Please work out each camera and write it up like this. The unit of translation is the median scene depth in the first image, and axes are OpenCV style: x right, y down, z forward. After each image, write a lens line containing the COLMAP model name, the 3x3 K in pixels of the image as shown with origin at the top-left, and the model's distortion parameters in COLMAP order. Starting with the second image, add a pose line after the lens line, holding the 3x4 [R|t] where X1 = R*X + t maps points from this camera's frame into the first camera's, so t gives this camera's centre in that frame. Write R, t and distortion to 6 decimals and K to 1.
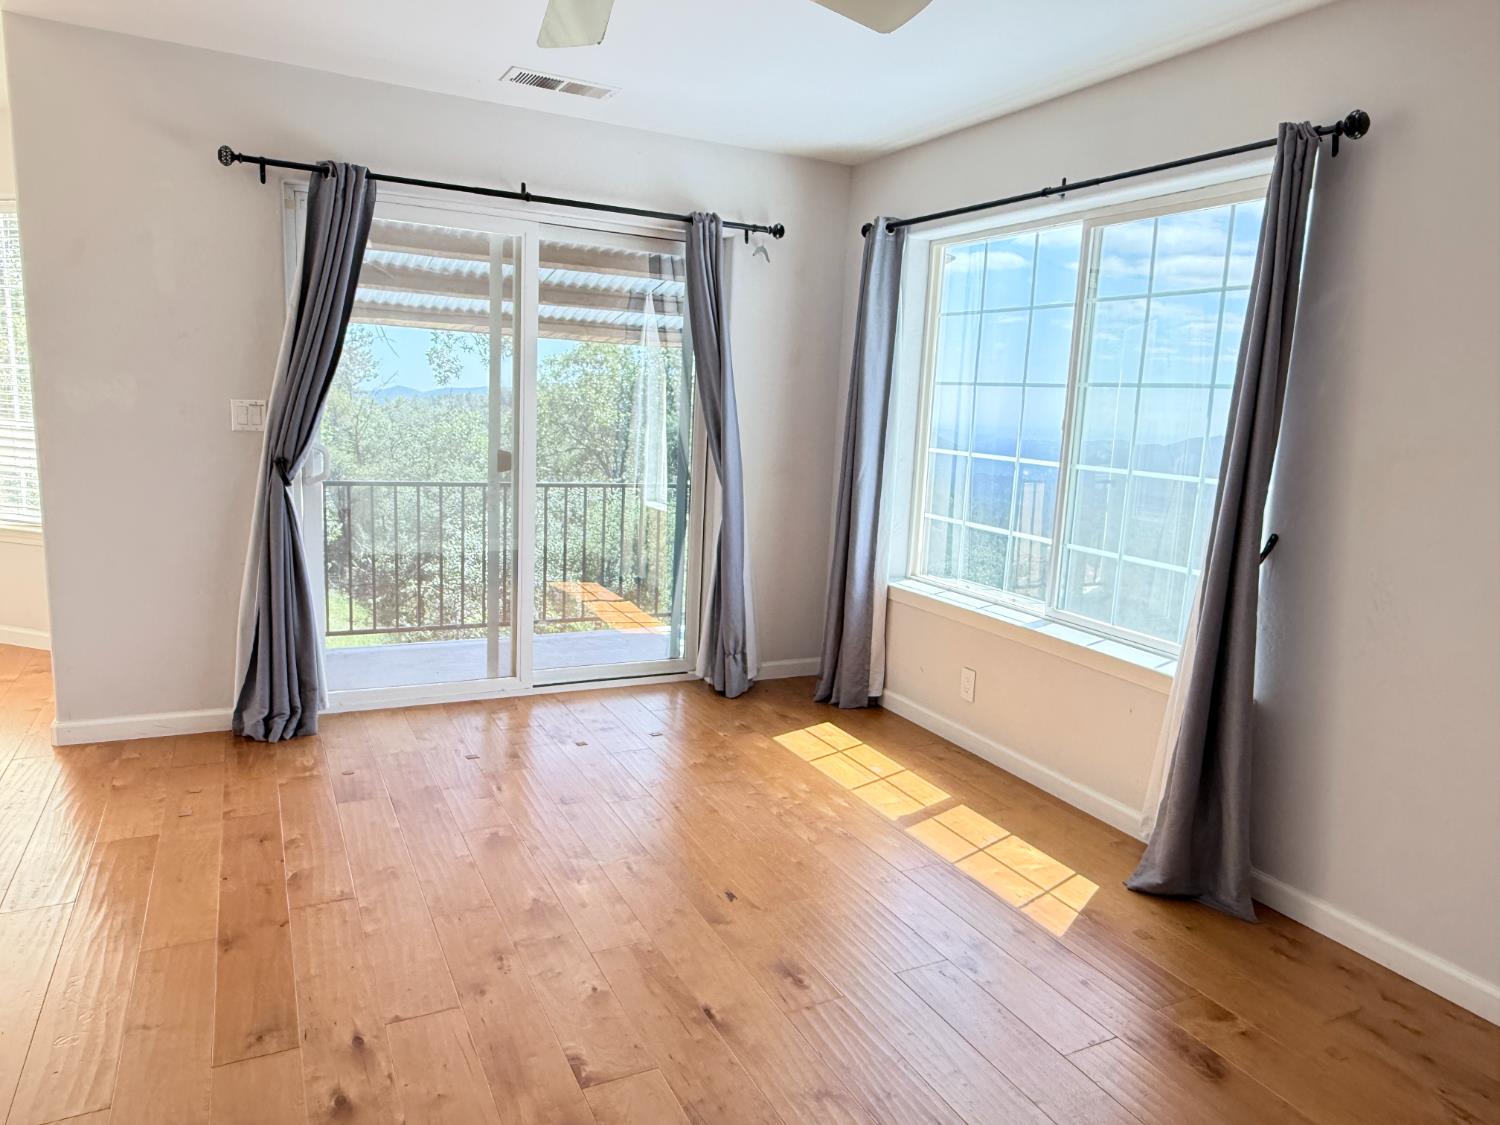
lens RADIAL K [[1011.0, 0, 750.0], [0, 1011.0, 562.5], [0, 0, 1]] dist [0.006605, 0.002511]
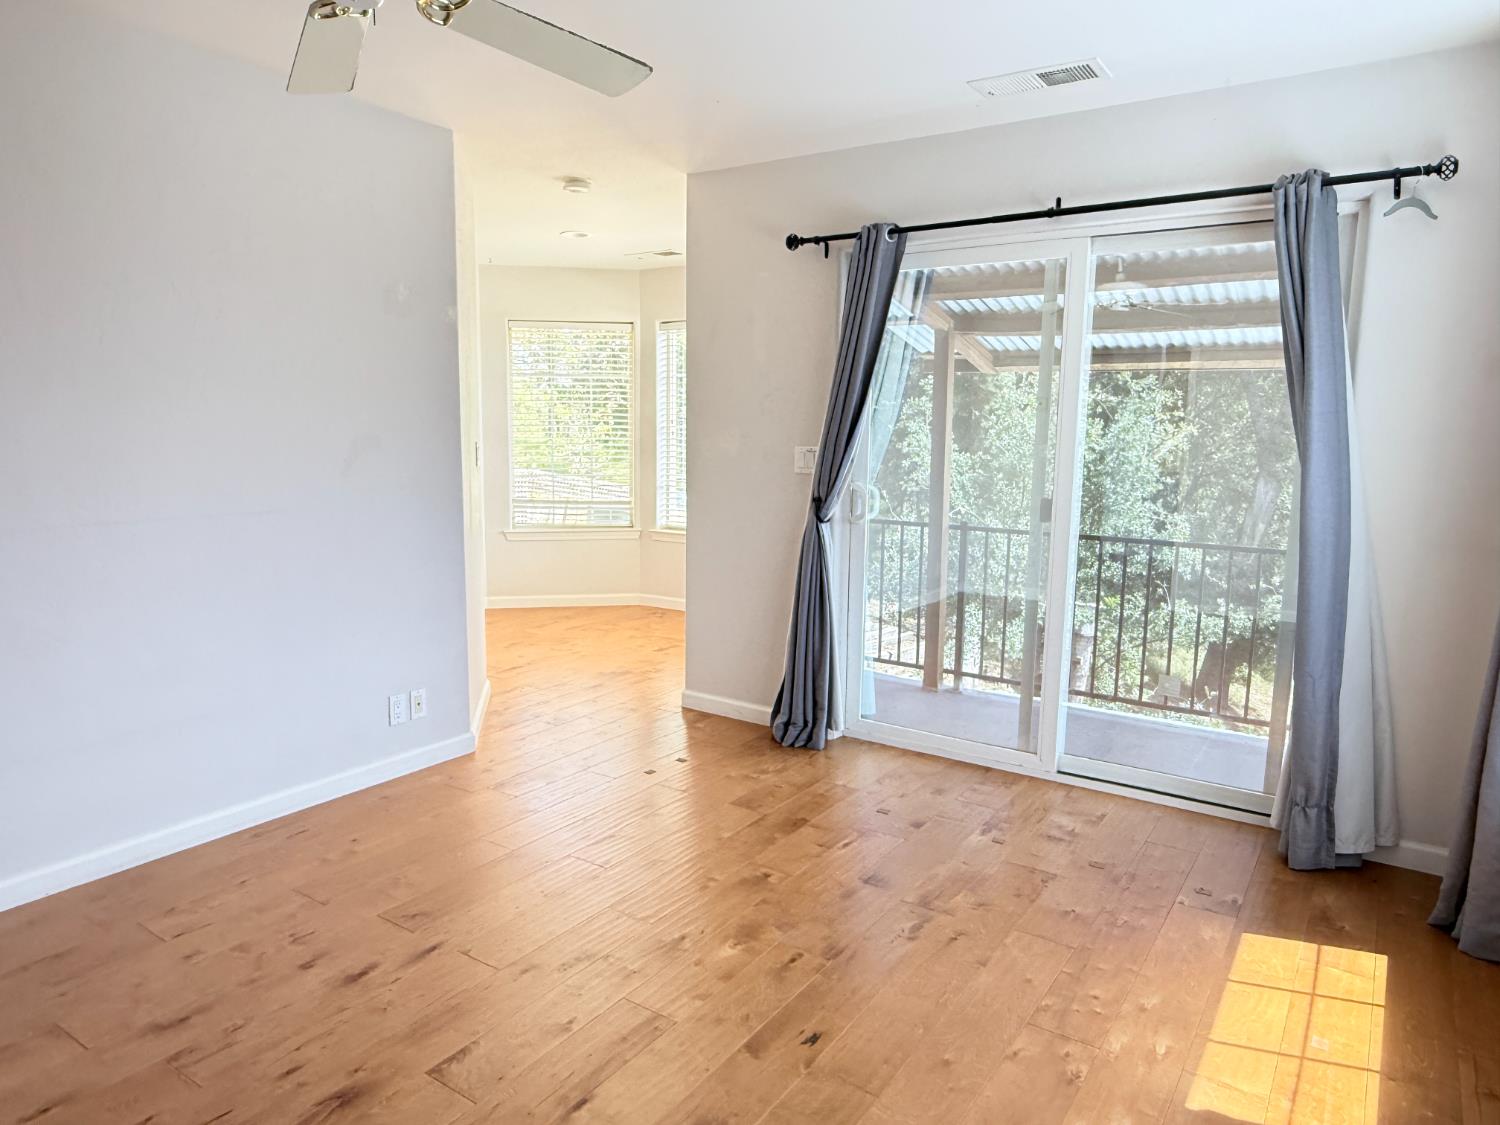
lens RADIAL K [[1011.0, 0, 750.0], [0, 1011.0, 562.5], [0, 0, 1]] dist [0.006605, 0.002511]
pose [[0.454901, 0.080243, -0.886919, 0.472600], [-0.132299, 0.990970, 0.021801, -0.043389], [0.880660, 0.107421, 0.461410, 0.396859]]
